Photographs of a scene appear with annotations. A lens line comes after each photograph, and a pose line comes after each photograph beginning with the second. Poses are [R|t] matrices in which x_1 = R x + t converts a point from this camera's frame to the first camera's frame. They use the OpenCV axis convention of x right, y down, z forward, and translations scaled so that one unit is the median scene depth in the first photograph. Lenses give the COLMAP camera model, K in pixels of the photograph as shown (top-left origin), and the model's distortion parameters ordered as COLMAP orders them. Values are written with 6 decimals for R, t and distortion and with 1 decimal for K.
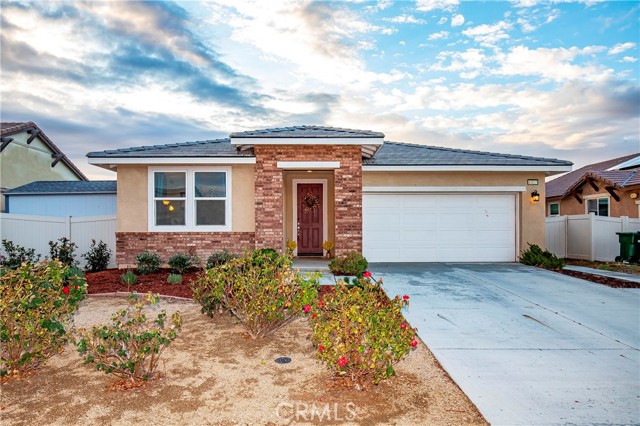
lens RADIAL K [[472.9, 0, 319.7], [0, 472.9, 231.1], [0, 0, 1]] dist [0.009762, 0.005624]
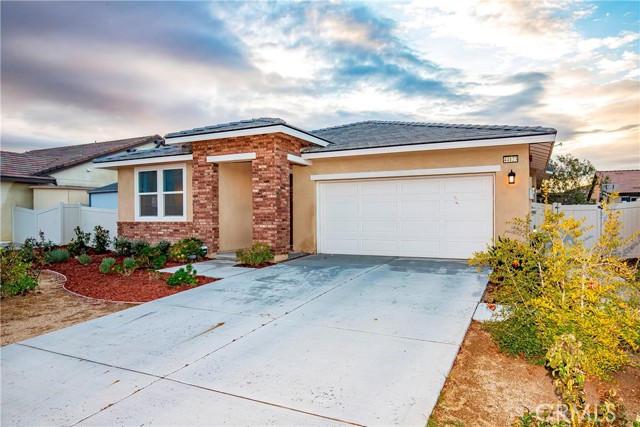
lens RADIAL K [[423.1, 0, 320.0], [0, 423.1, 213.5], [0, 0, 1]] dist [0.001872, 0.001752]
pose [[0.887753, -0.004261, -0.460301, 0.550295], [0.005922, 0.999980, 0.002166, -0.017995], [0.460283, -0.004648, 0.887760, 0.256116]]
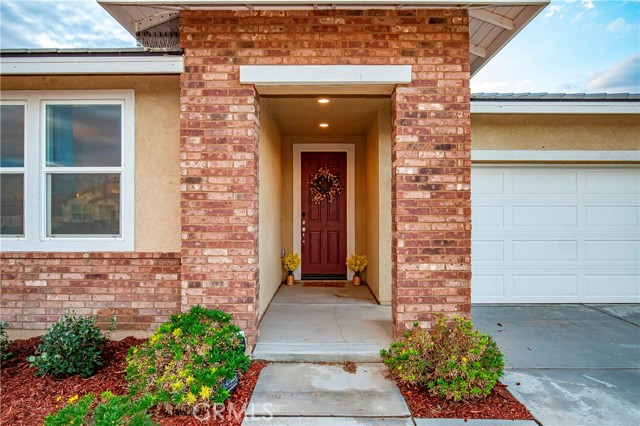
lens RADIAL K [[364.6, 0, 320.0], [0, 364.6, 213.0], [0, 0, 1]] dist [-0.003909, -0.001012]
pose [[0.999880, 0.001841, -0.015374, -0.022261], [-0.001906, 0.999989, -0.004234, -0.030394], [0.015366, 0.004263, 0.999873, 0.686145]]
